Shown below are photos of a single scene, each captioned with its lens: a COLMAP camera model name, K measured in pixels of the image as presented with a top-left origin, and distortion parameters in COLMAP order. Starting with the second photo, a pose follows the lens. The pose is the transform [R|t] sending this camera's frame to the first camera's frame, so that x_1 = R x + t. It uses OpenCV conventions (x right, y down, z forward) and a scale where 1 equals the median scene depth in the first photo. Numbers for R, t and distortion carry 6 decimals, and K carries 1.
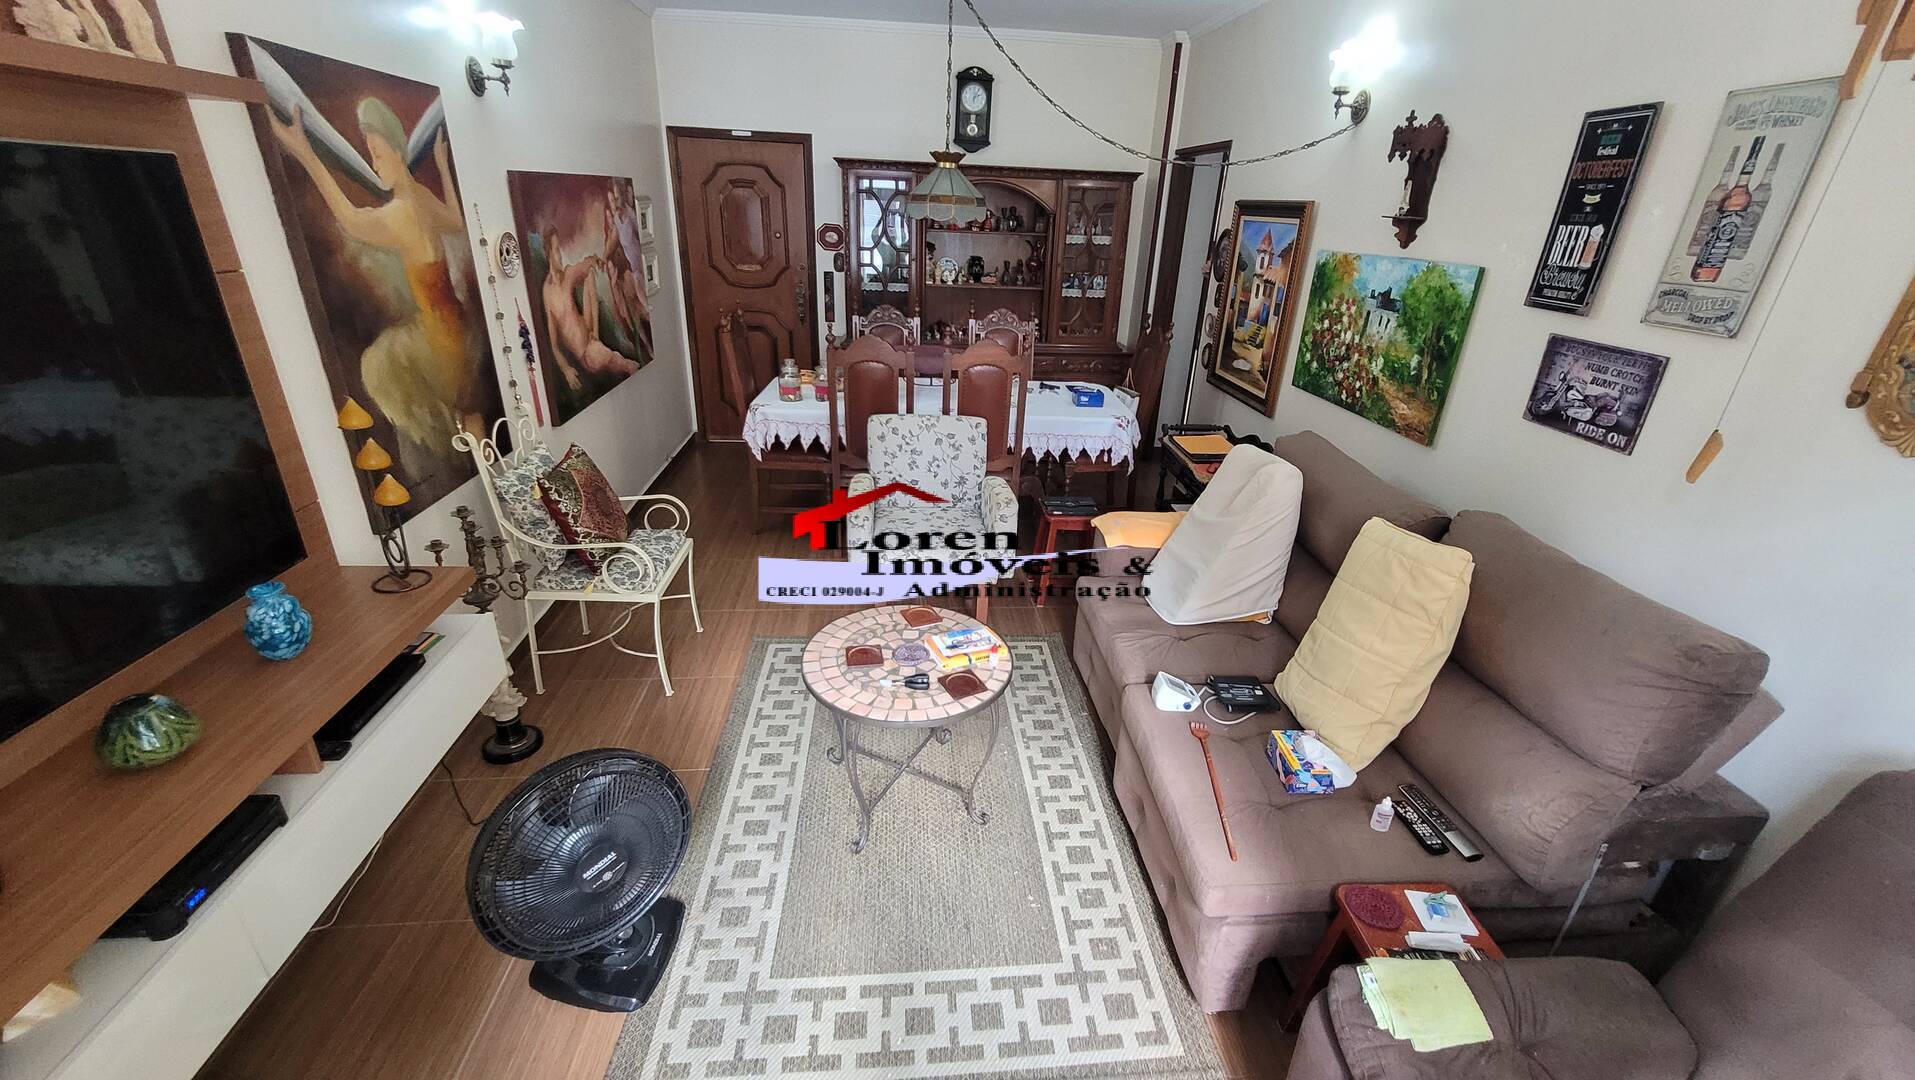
lens RADIAL K [[757.5, 0, 960.9], [0, 757.5, 537.2], [0, 0, 1]] dist [-0.004588, 0.000005]
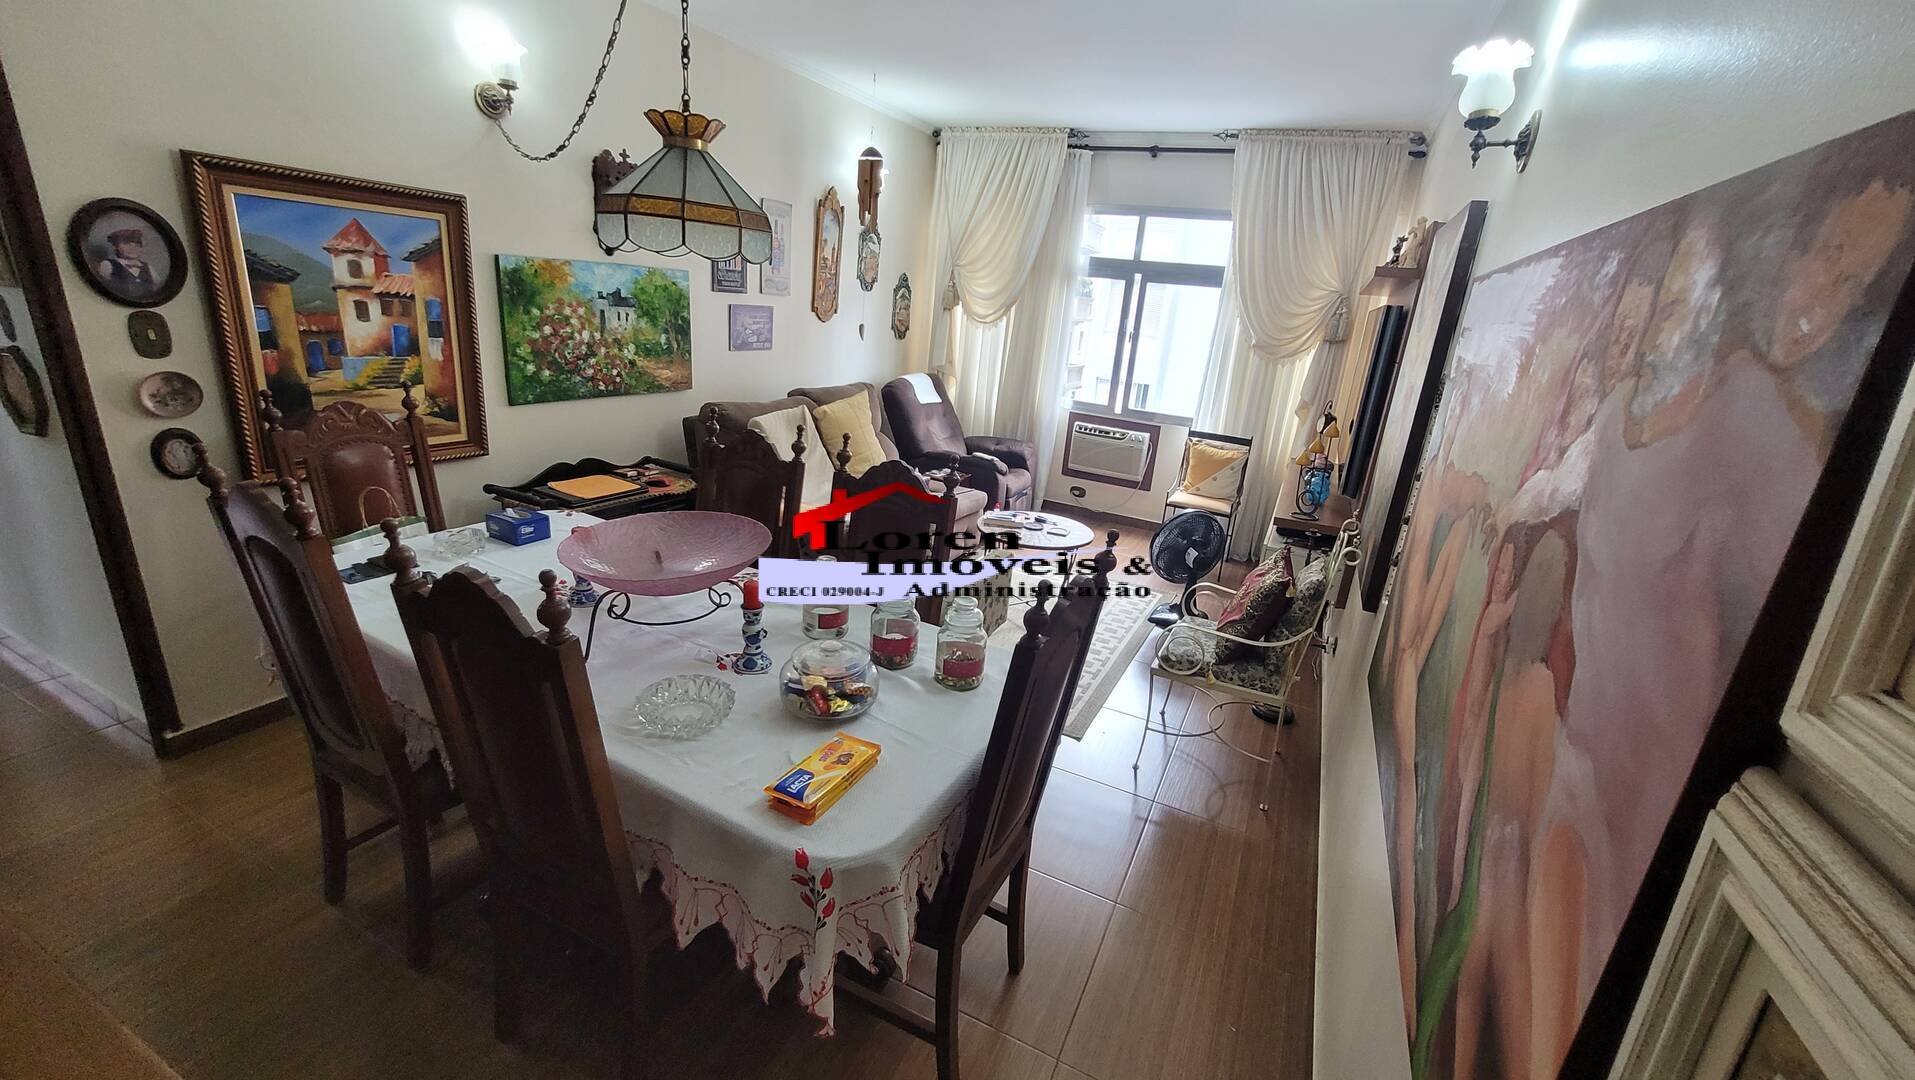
lens RADIAL K [[757.5, 0, 962.2], [0, 757.5, 541.5], [0, 0, 1]] dist [-0.004588, 0.000005]
pose [[-0.849281, -0.277224, 0.449298, -0.528662], [0.085045, 0.768085, 0.634676, -0.696756], [-0.521046, 0.577229, -0.628743, 1.606182]]
